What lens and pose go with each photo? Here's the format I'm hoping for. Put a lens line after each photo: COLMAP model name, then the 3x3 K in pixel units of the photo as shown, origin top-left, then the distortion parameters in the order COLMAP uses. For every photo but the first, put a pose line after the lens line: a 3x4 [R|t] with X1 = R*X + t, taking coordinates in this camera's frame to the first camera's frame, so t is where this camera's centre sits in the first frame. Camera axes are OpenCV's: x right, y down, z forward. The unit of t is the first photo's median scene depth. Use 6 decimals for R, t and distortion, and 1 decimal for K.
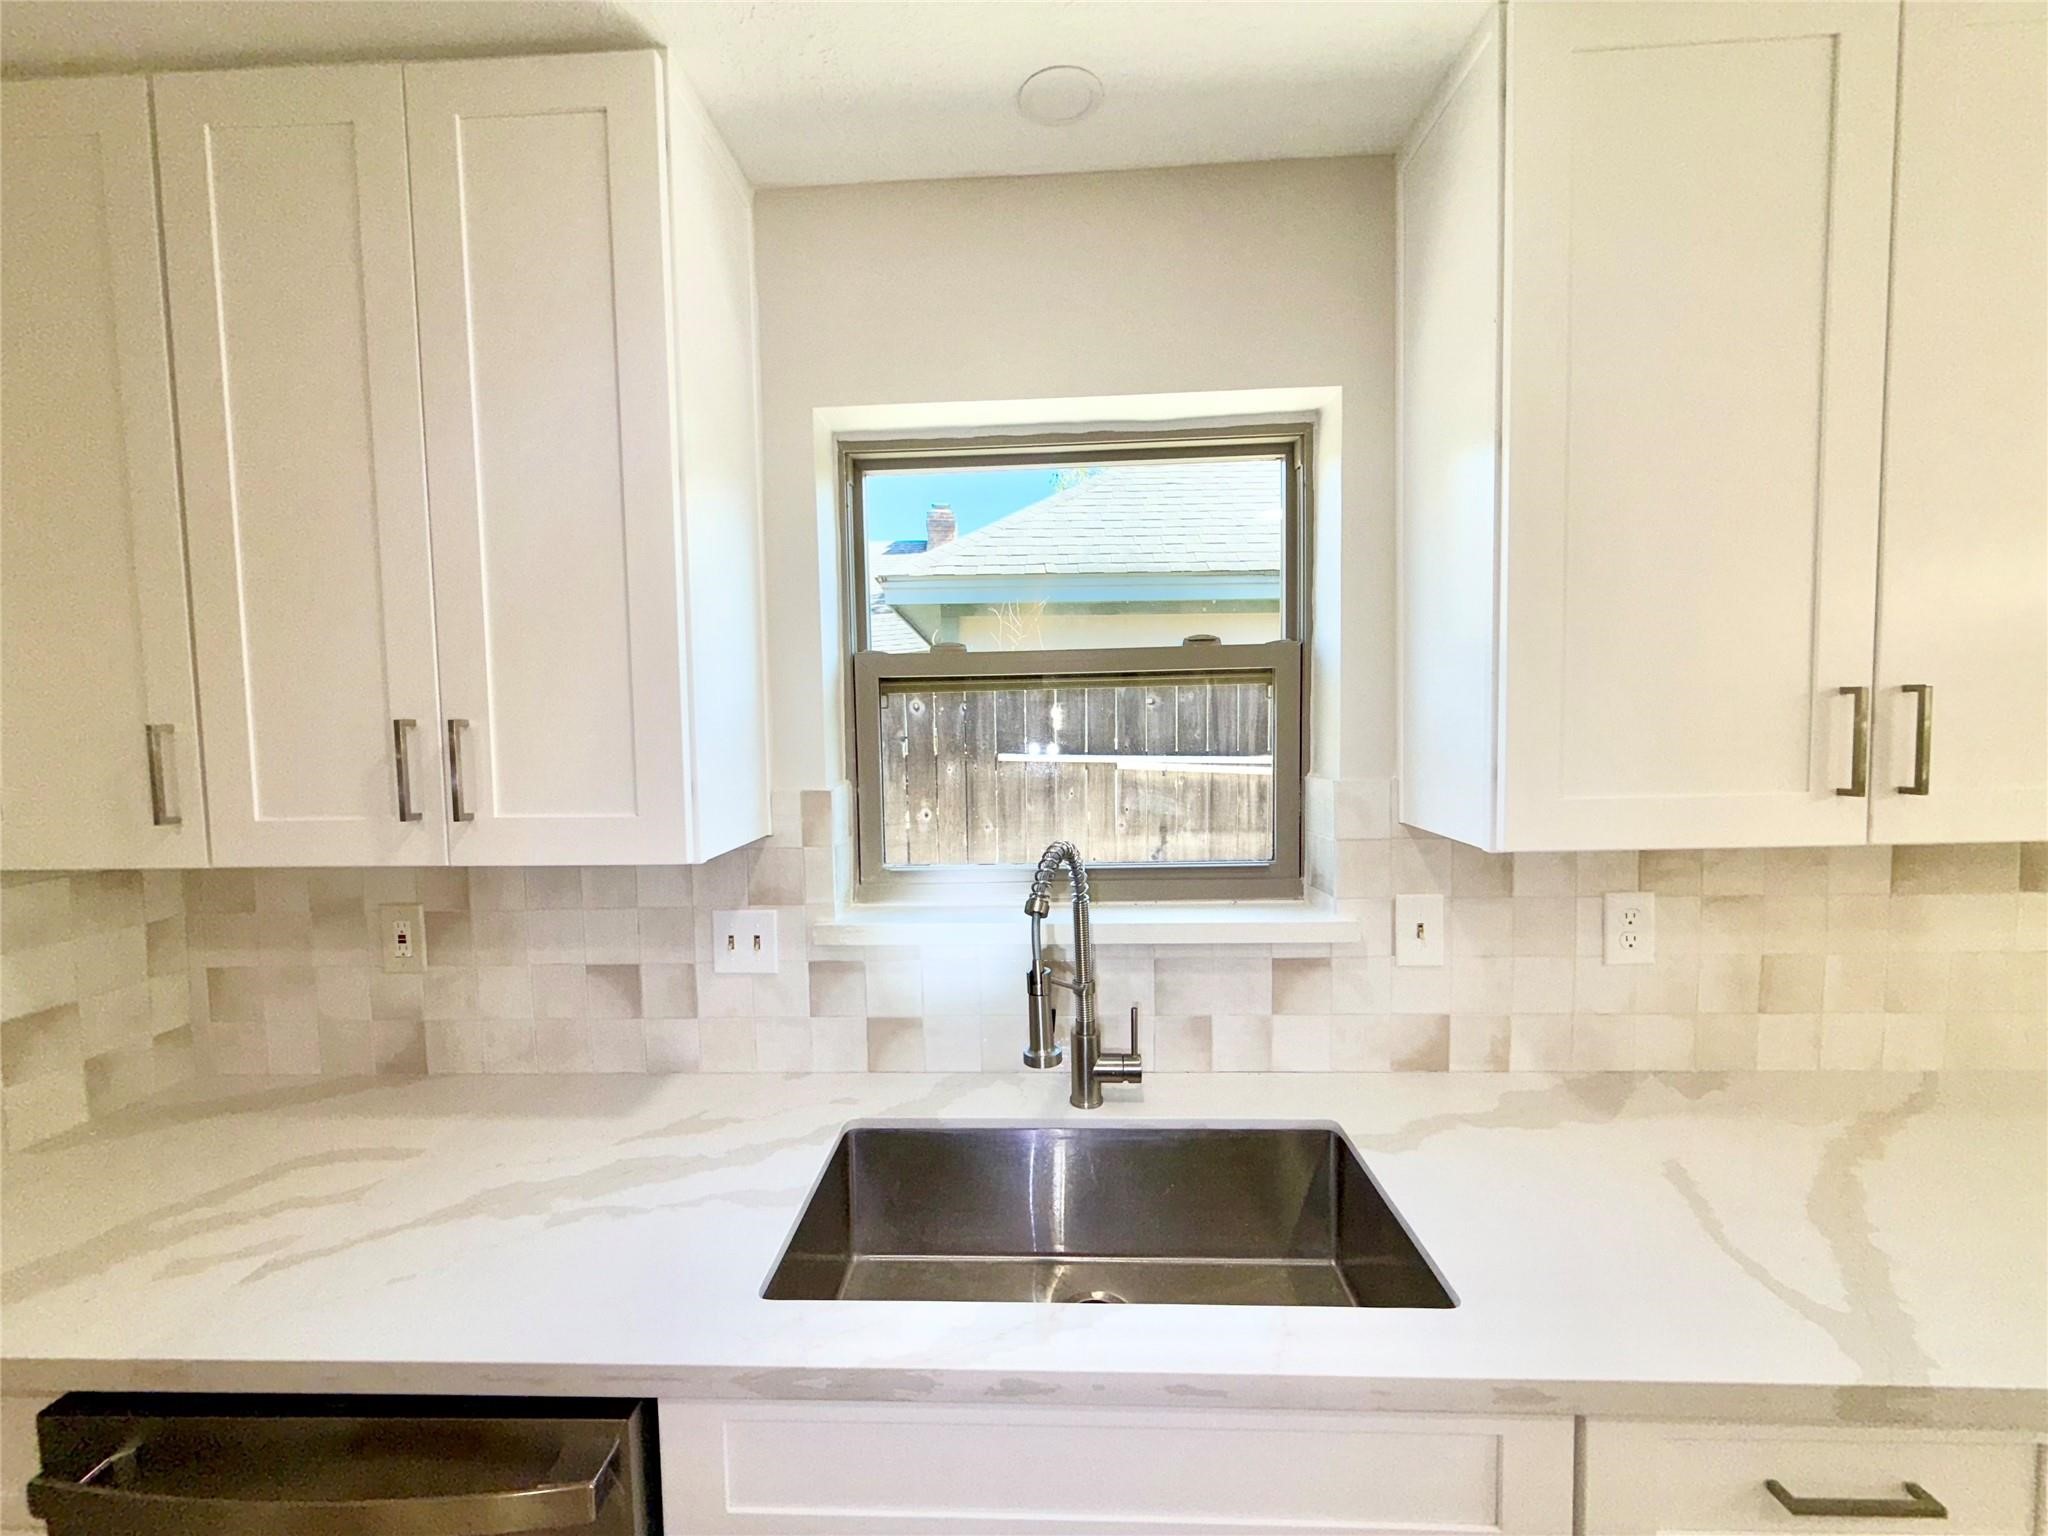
lens RADIAL K [[814.2, 0, 1024.0], [0, 814.2, 768.0], [0, 0, 1]] dist [-0.002481, -0.000609]
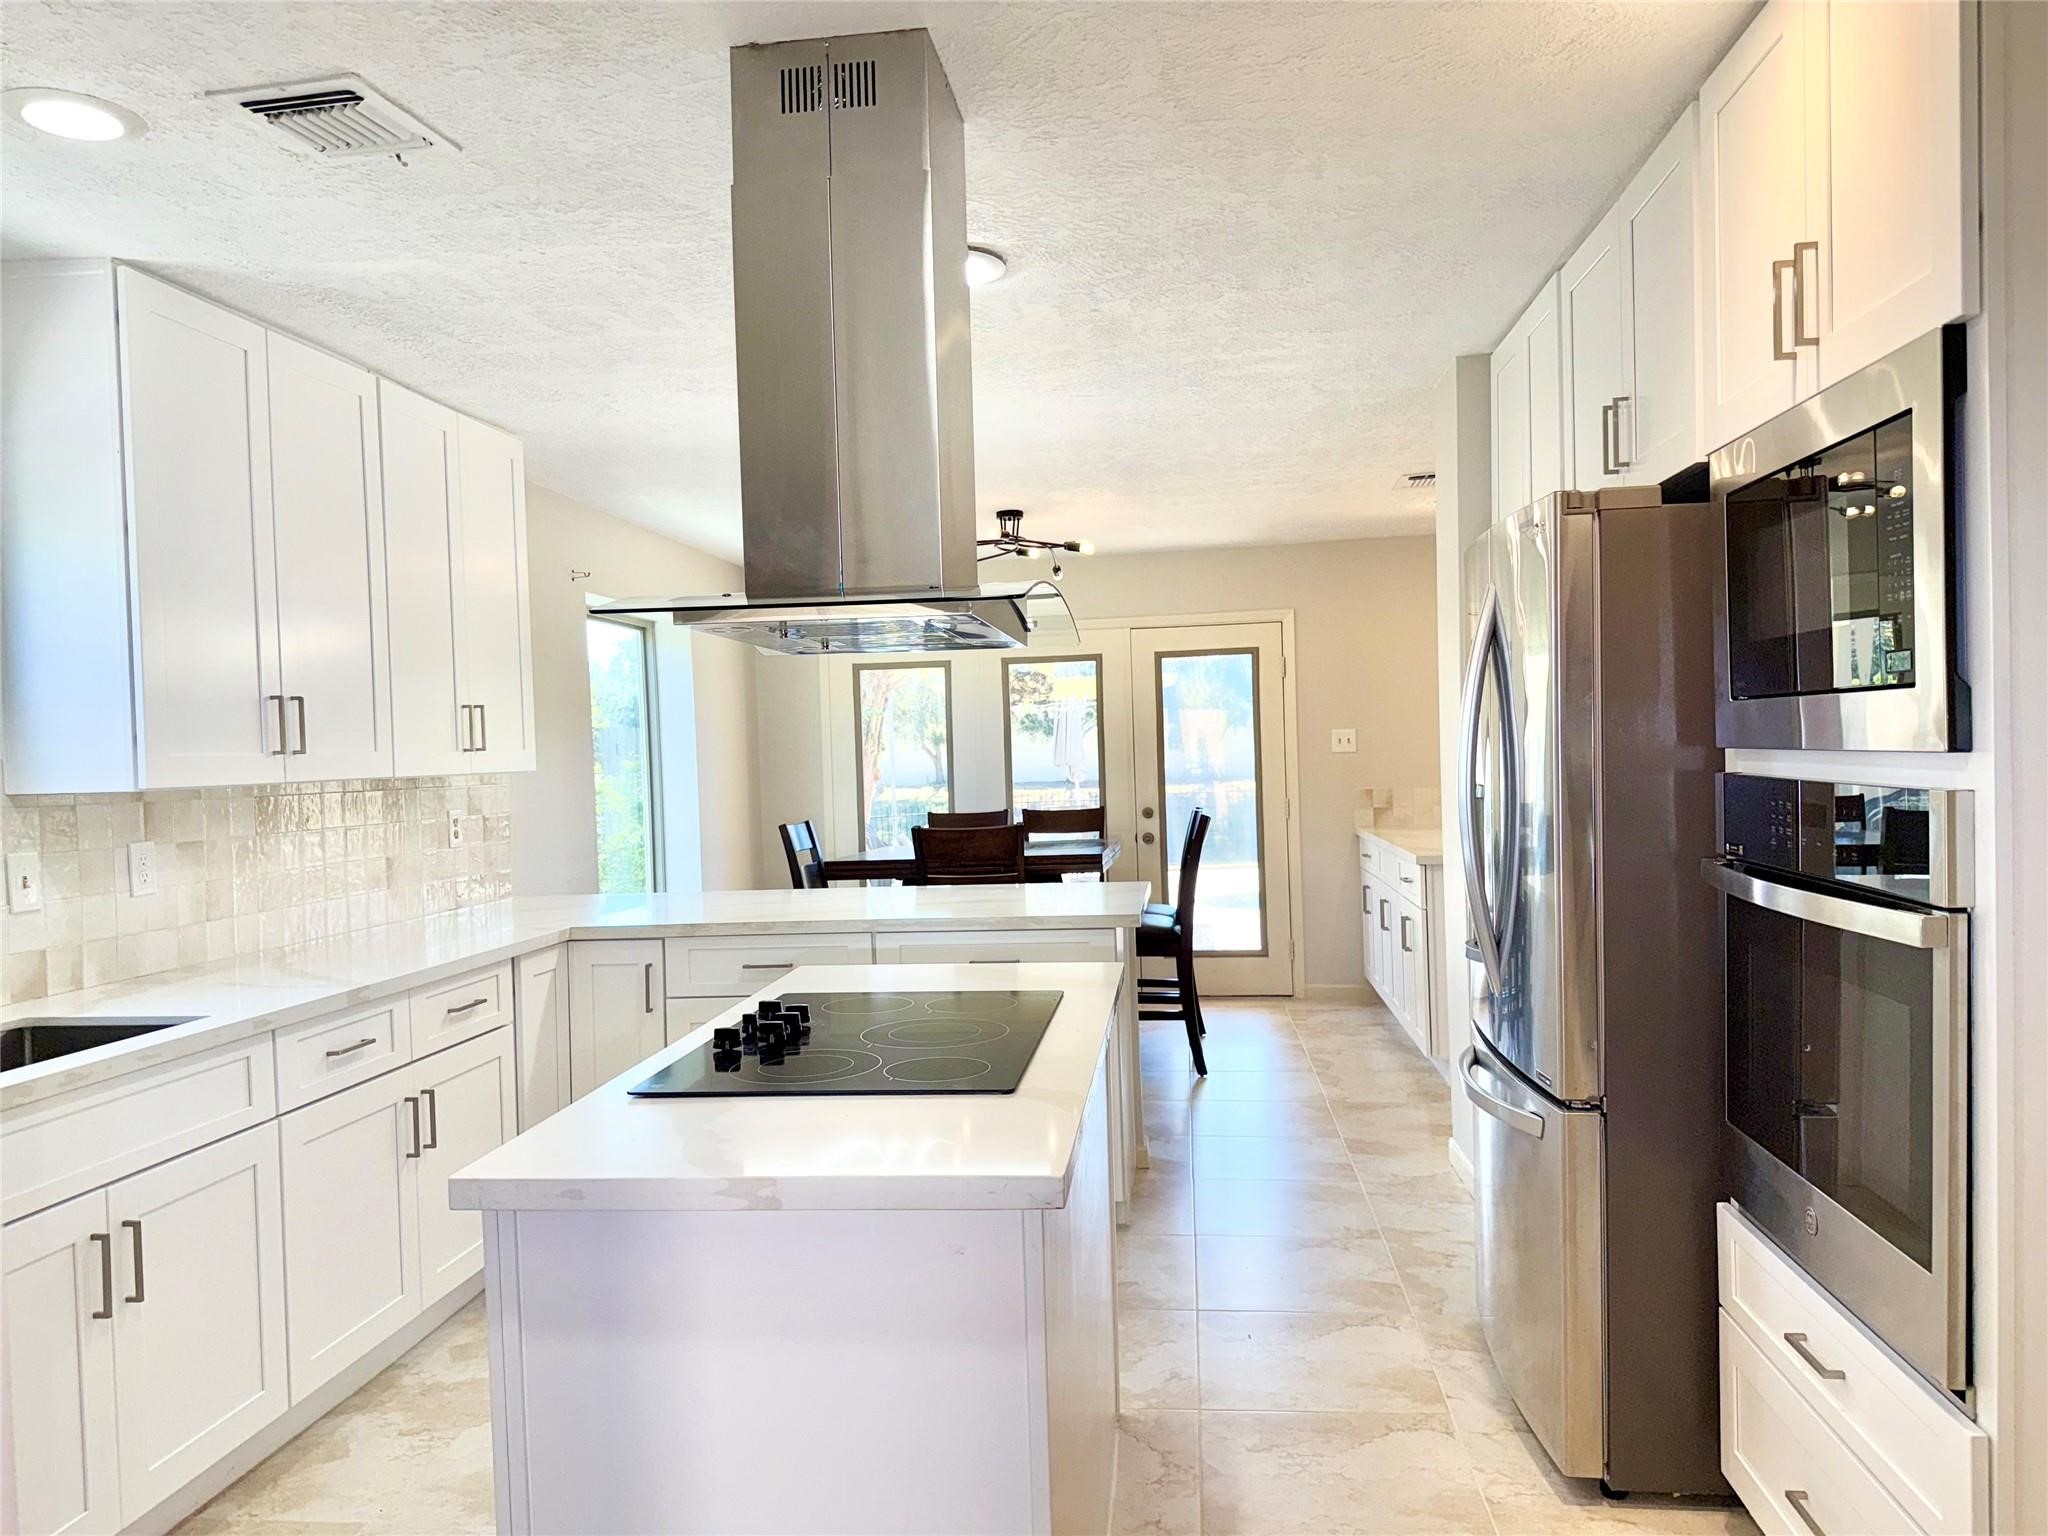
lens RADIAL K [[1428.1, 0, 1024.0], [0, 1428.1, 768.0], [0, 0, 1]] dist [0.009263, 0.003270]
pose [[0.081726, 0.004979, 0.996642, -1.583472], [0.102841, 0.994608, -0.013402, 0.213297], [-0.991335, 0.103591, 0.080774, -0.714958]]
